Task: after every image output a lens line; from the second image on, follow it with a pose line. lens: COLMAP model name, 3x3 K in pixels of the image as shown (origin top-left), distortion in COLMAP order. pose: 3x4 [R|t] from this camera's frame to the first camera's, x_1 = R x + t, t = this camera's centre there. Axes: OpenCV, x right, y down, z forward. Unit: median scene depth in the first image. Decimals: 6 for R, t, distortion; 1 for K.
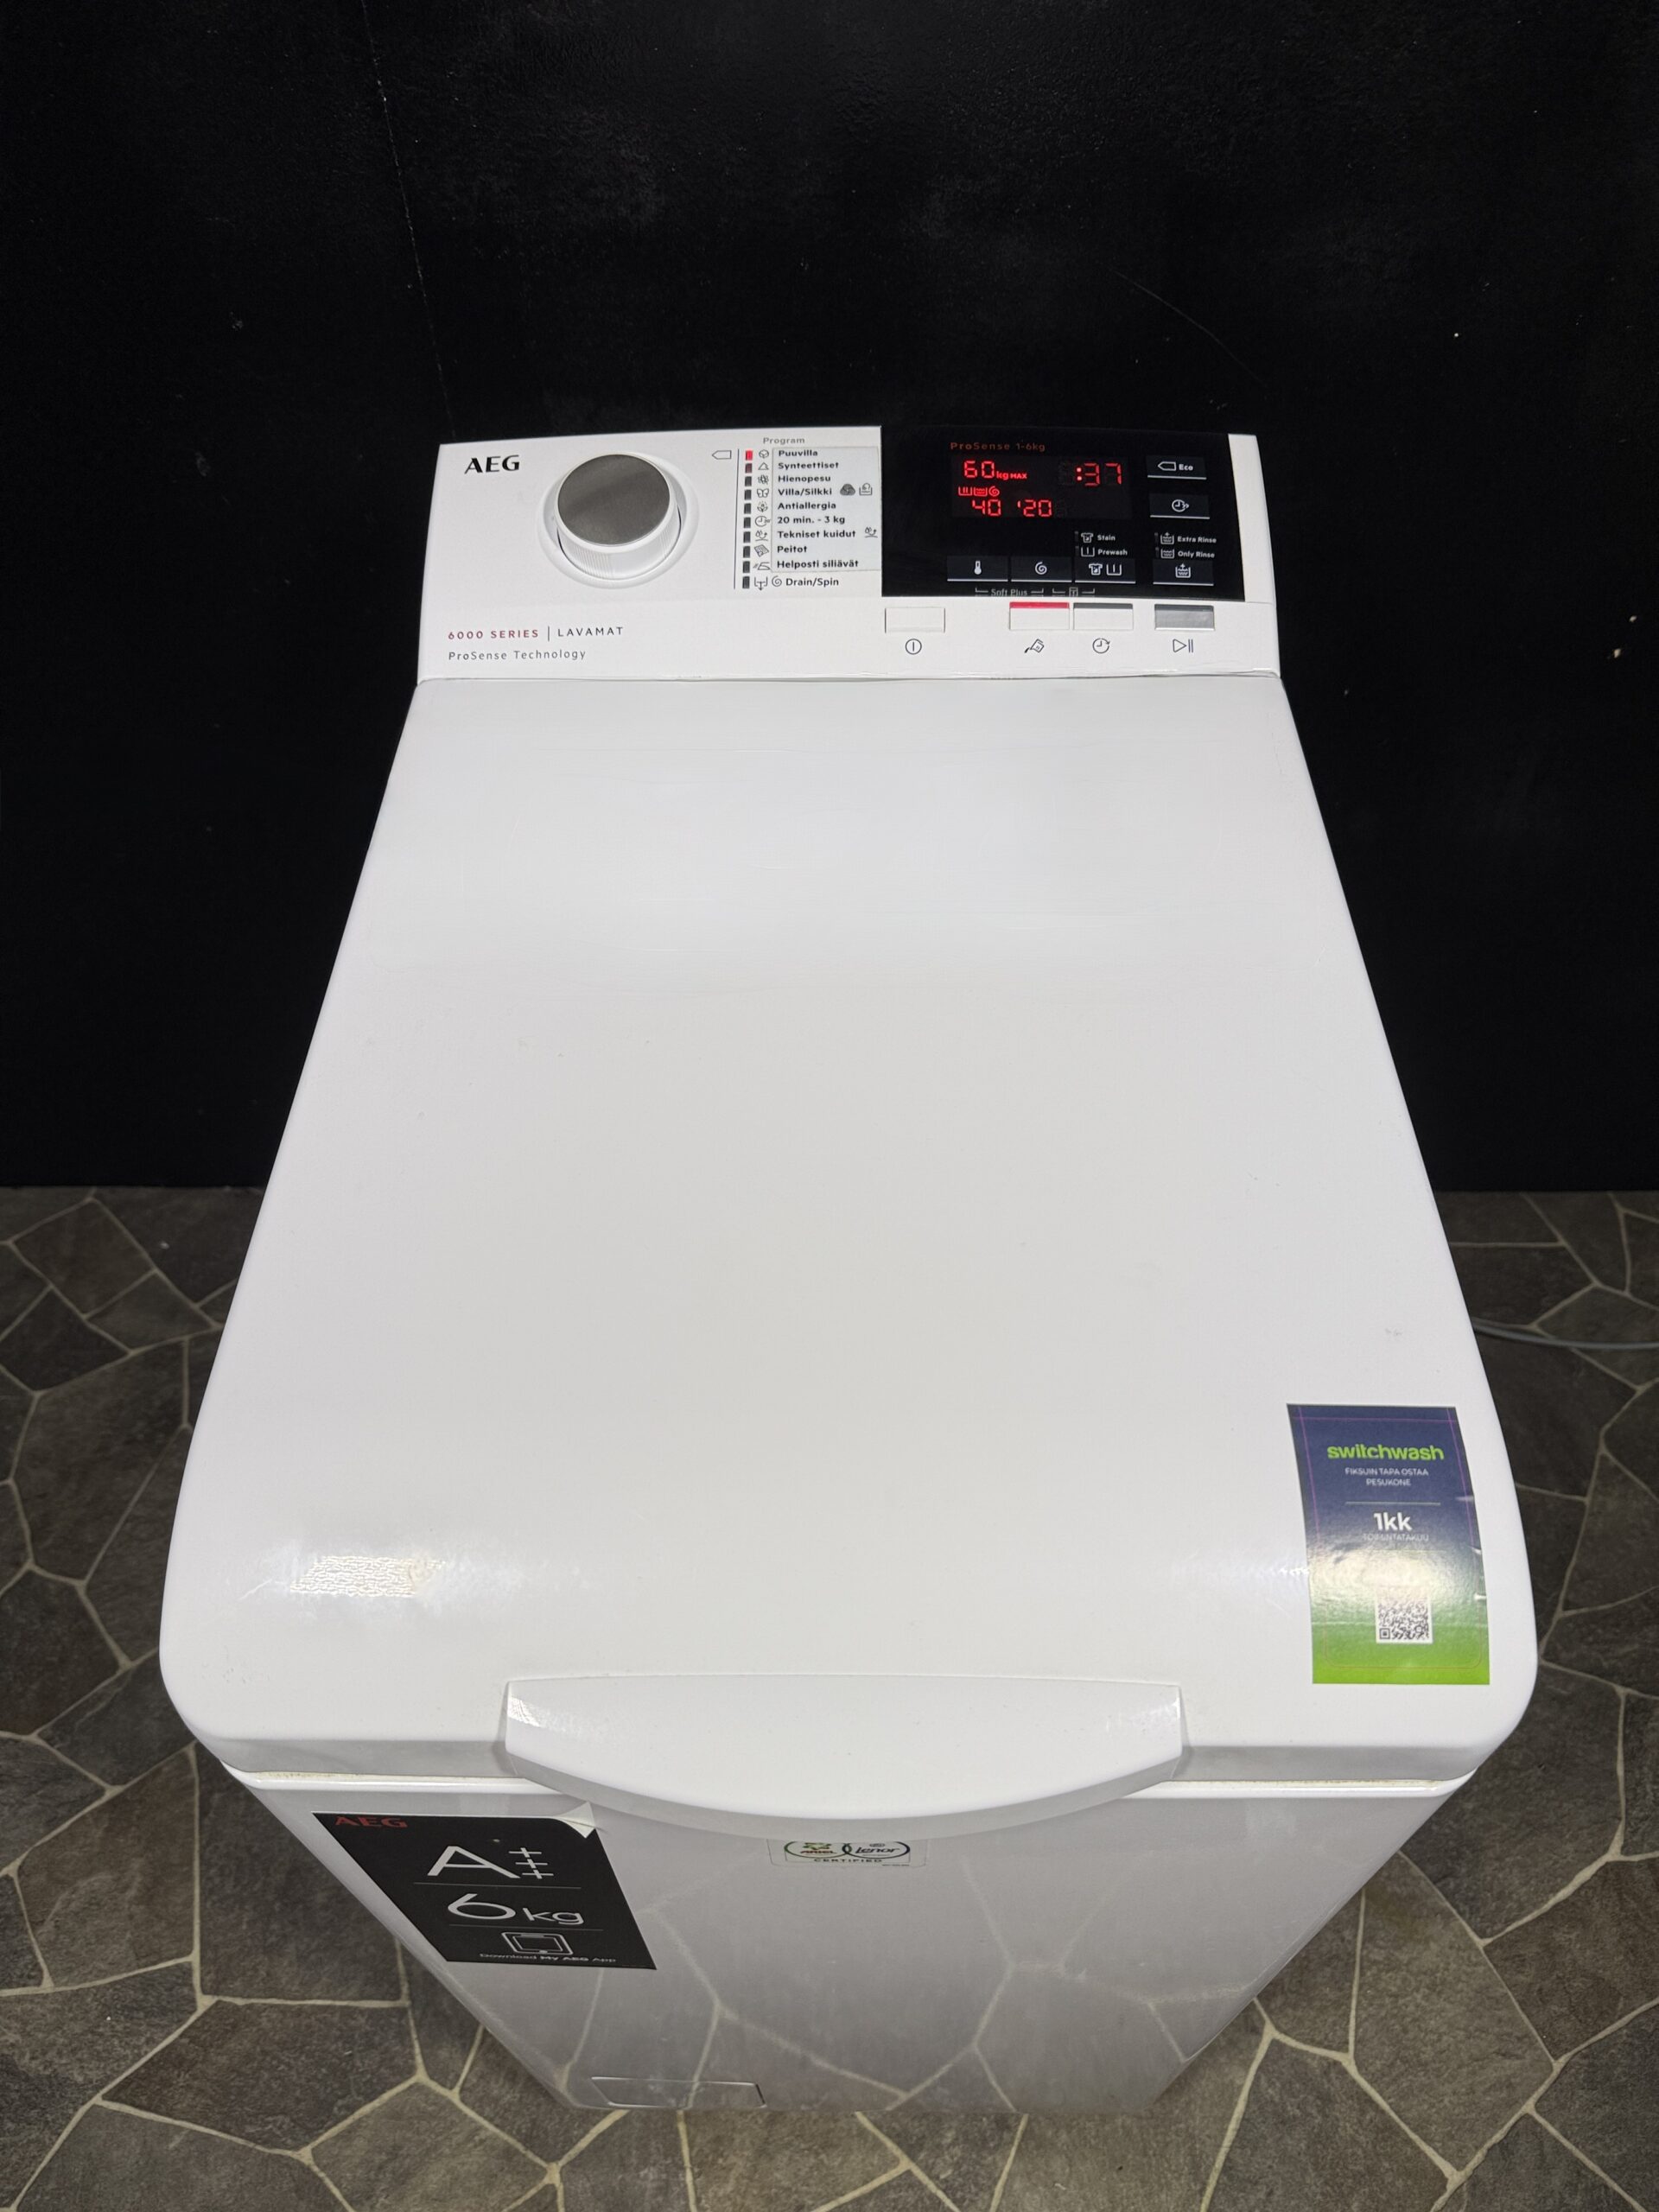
lens RADIAL K [[1574.5, 0, 831.5], [0, 1574.5, 1111.8], [0, 0, 1]] dist [-0.017197, 0.006426]
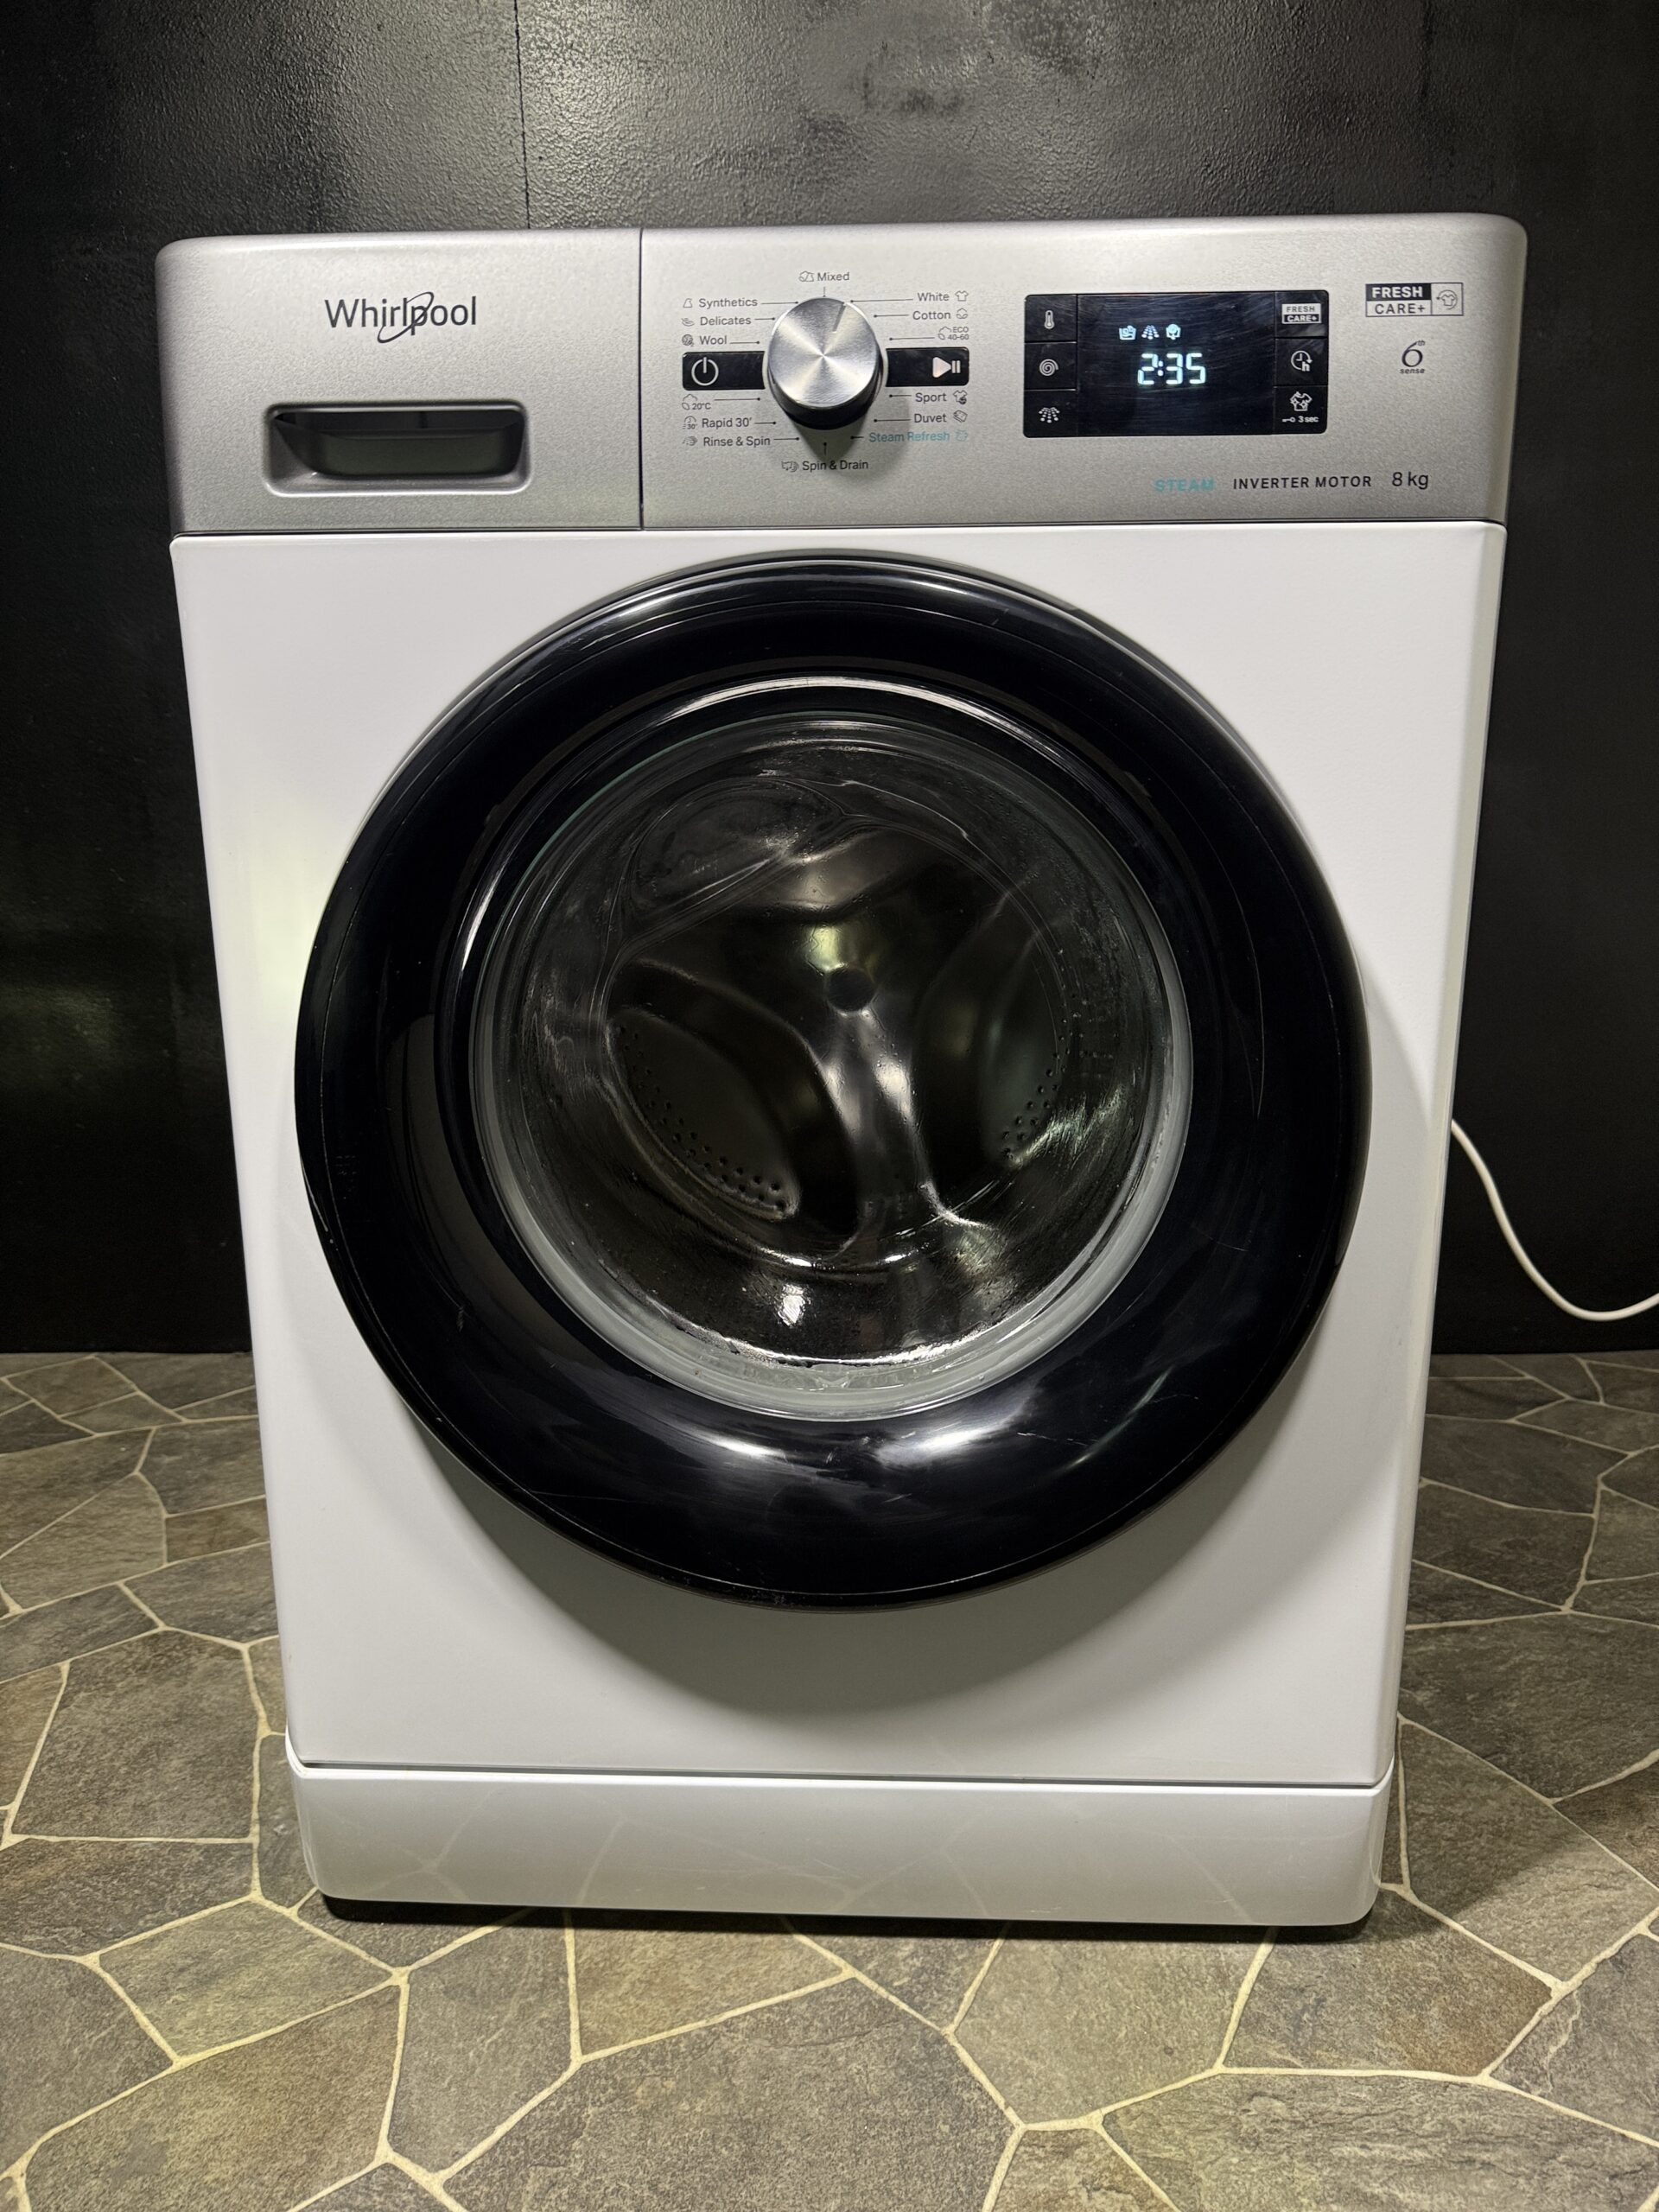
lens RADIAL K [[1574.5, 0, 826.9], [0, 1574.5, 1105.4], [0, 0, 1]] dist [-0.017197, 0.006426]
pose [[0.999769, 0.005243, -0.020841, 0.048748], [-0.016586, 0.804905, -0.593172, 0.767934], [0.013665, 0.593380, 0.804806, 0.110214]]
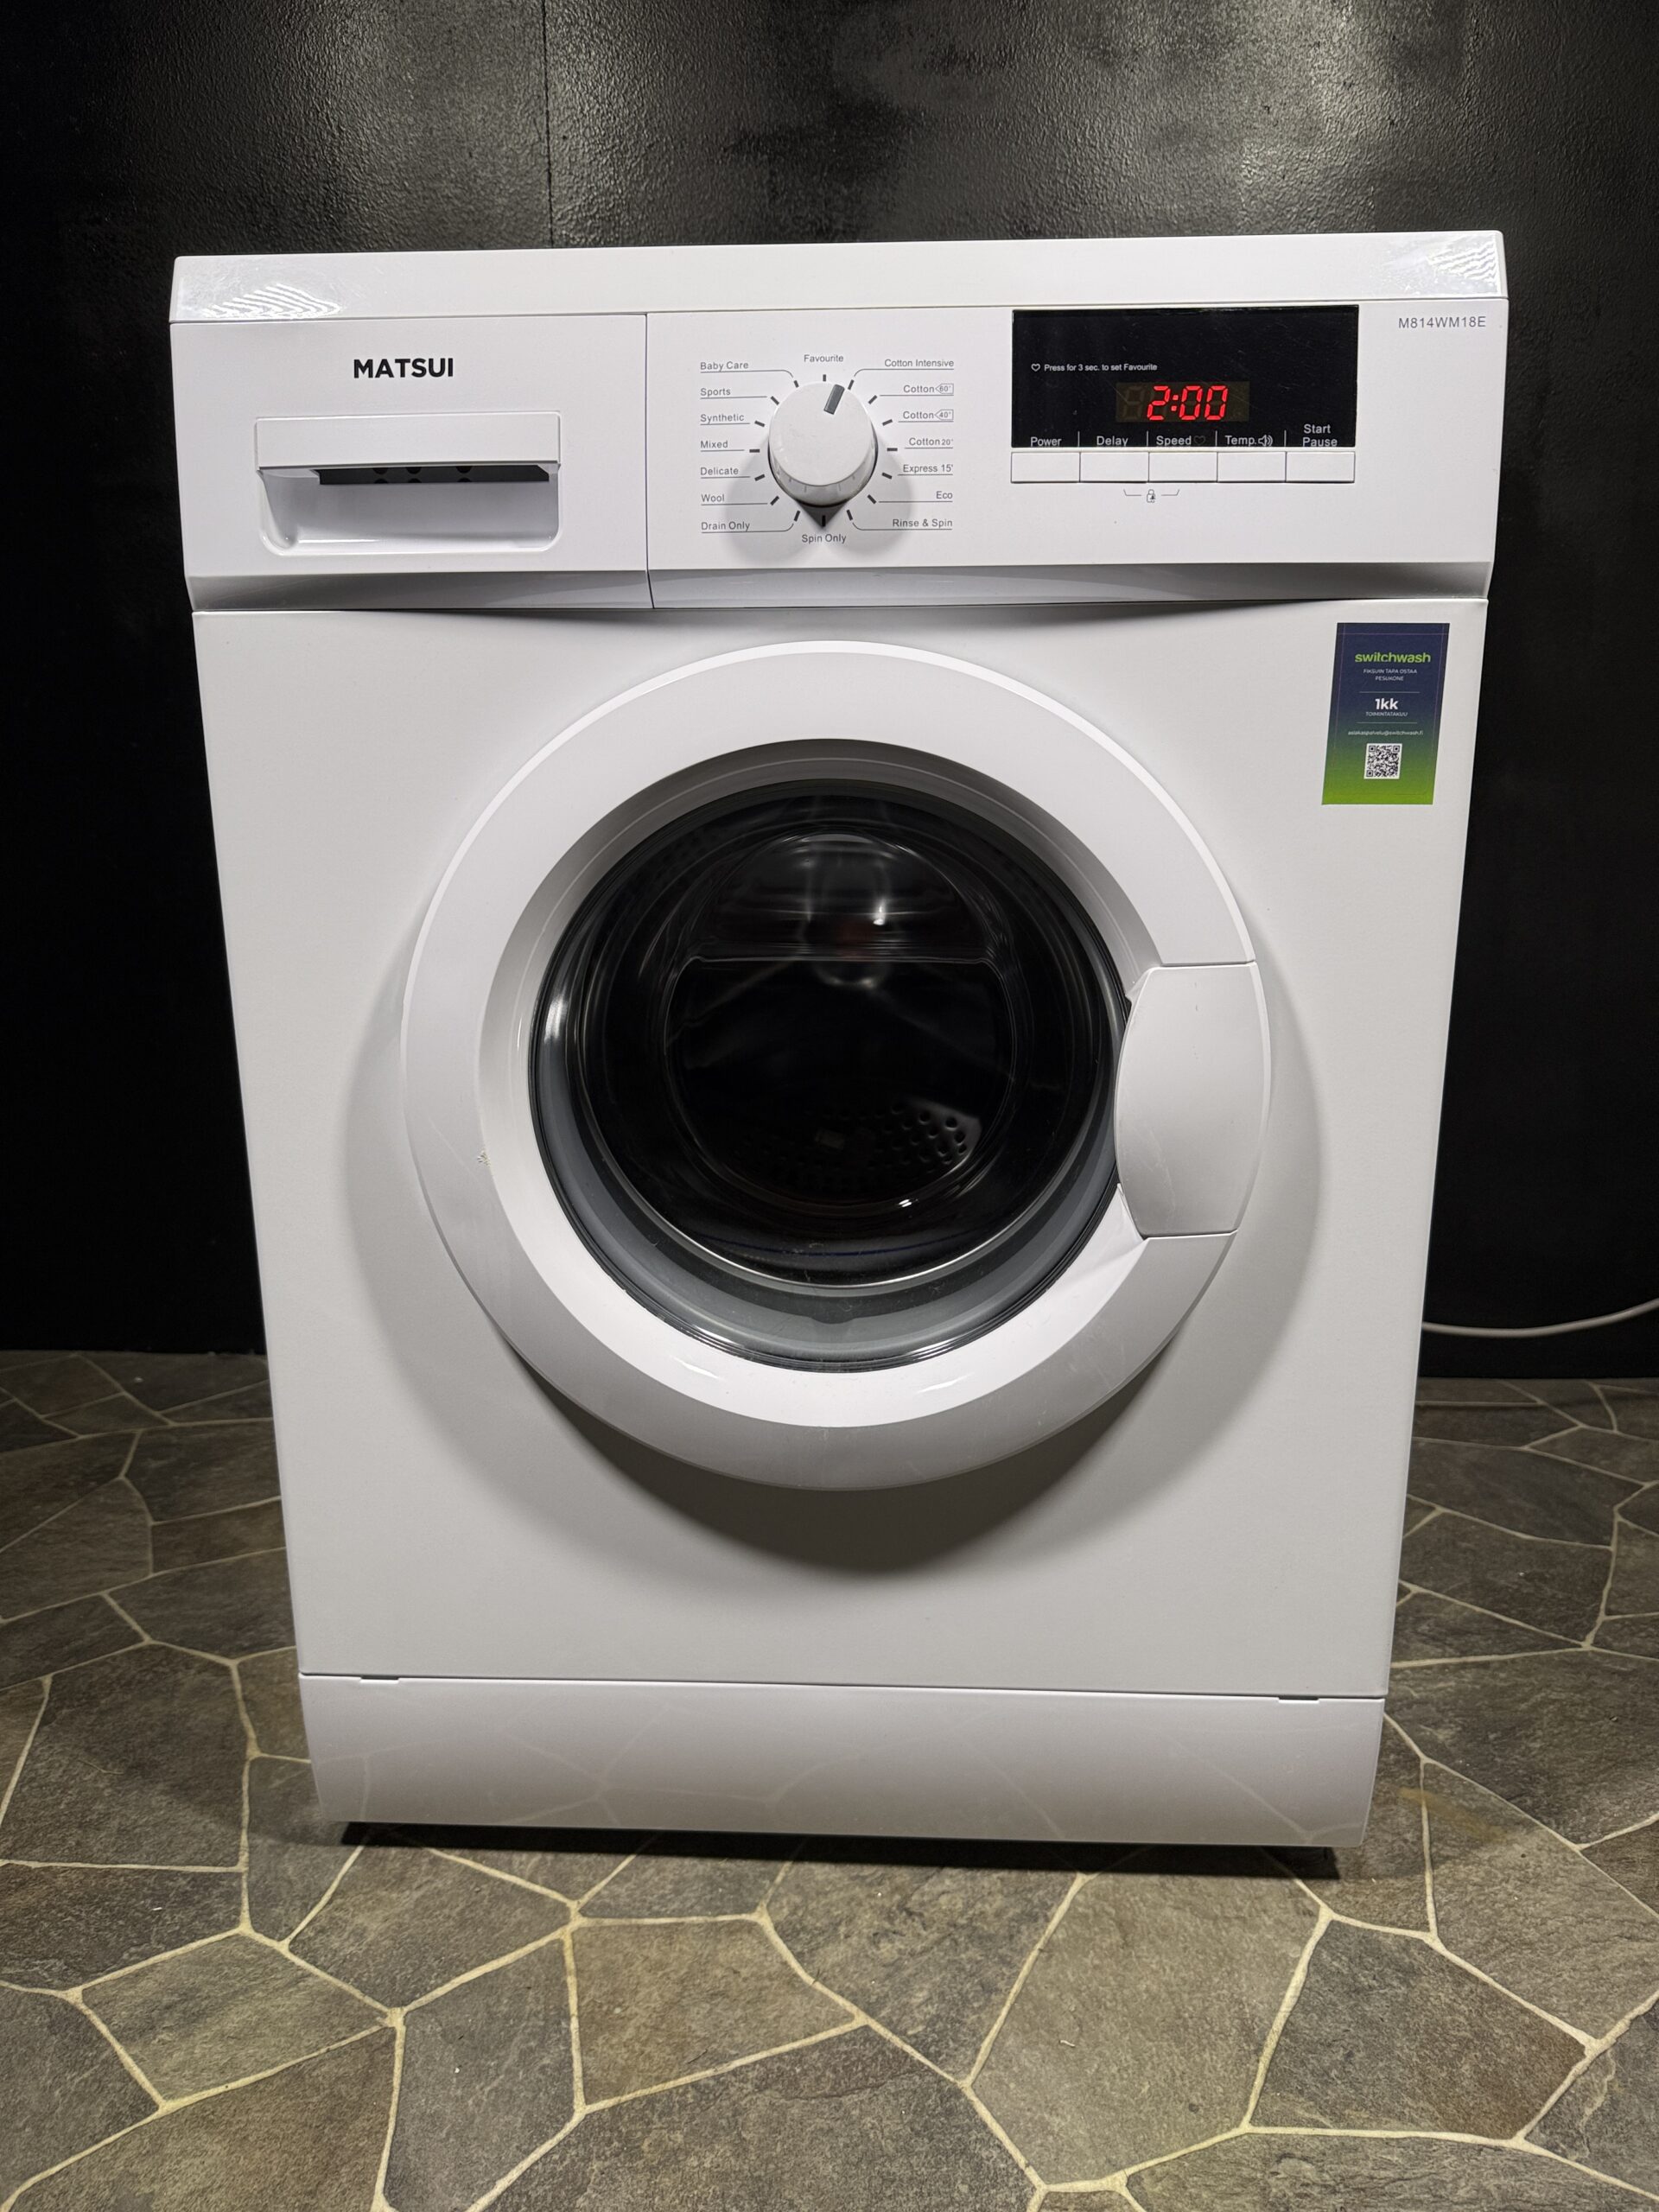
lens RADIAL K [[1574.5, 0, 829.3], [0, 1574.5, 1107.6], [0, 0, 1]] dist [-0.017197, 0.006426]
pose [[0.999639, 0.025330, -0.008969, 0.026396], [-0.025727, 0.805823, -0.591598, 0.745654], [-0.007758, 0.591615, 0.806183, 0.126878]]
